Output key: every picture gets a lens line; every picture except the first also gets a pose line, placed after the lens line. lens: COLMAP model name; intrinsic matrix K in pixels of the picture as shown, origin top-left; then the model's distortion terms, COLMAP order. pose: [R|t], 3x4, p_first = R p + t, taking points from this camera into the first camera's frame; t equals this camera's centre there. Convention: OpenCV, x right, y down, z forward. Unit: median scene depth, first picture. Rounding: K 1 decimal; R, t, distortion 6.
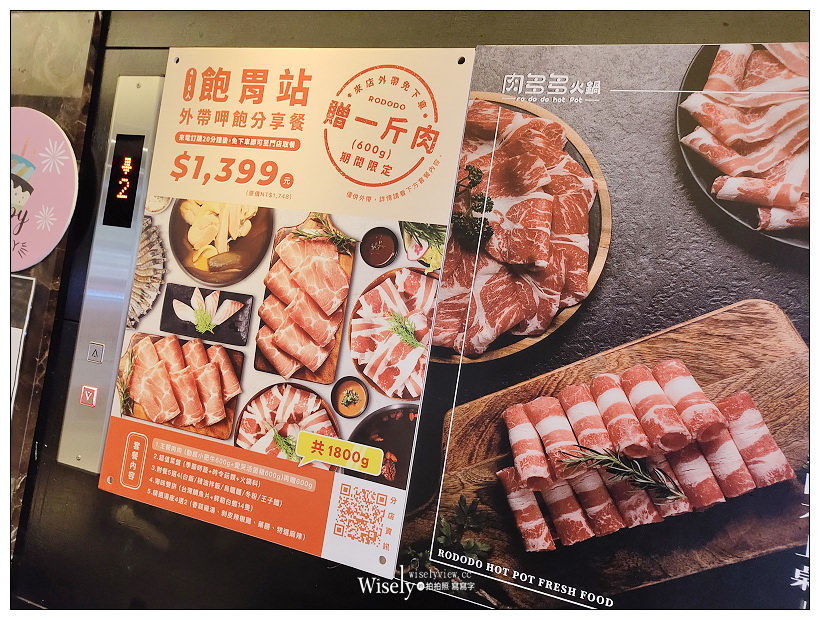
lens RADIAL K [[615.5, 0, 409.9], [0, 615.5, 309.9], [0, 0, 1]] dist [0.016282, -0.024856]
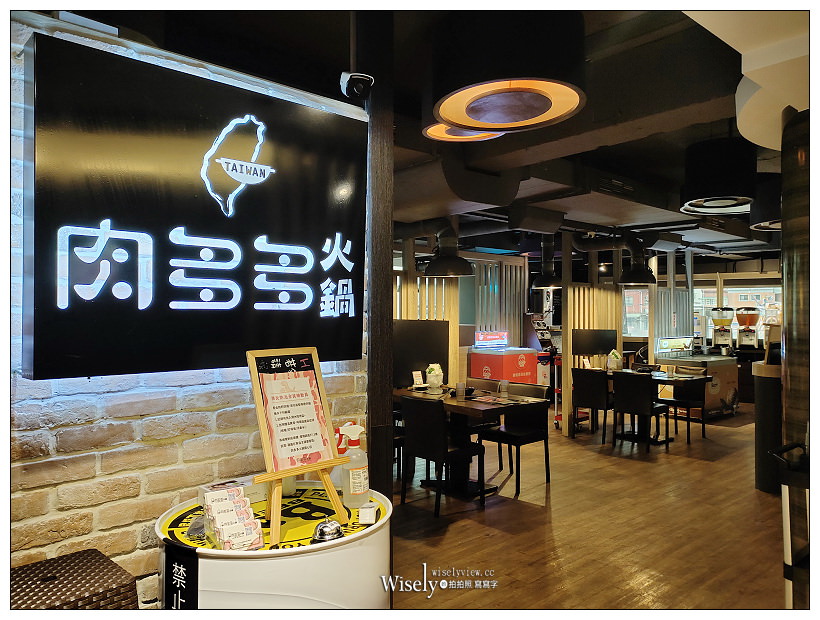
lens RADIAL K [[615.5, 0, 409.9], [0, 615.5, 309.8], [0, 0, 1]] dist [0.016282, -0.024856]
pose [[0.452067, -0.038842, 0.891138, 0.021143], [0.250200, 0.964466, -0.084887, -0.307736], [-0.856175, 0.261337, 0.445722, 0.817919]]
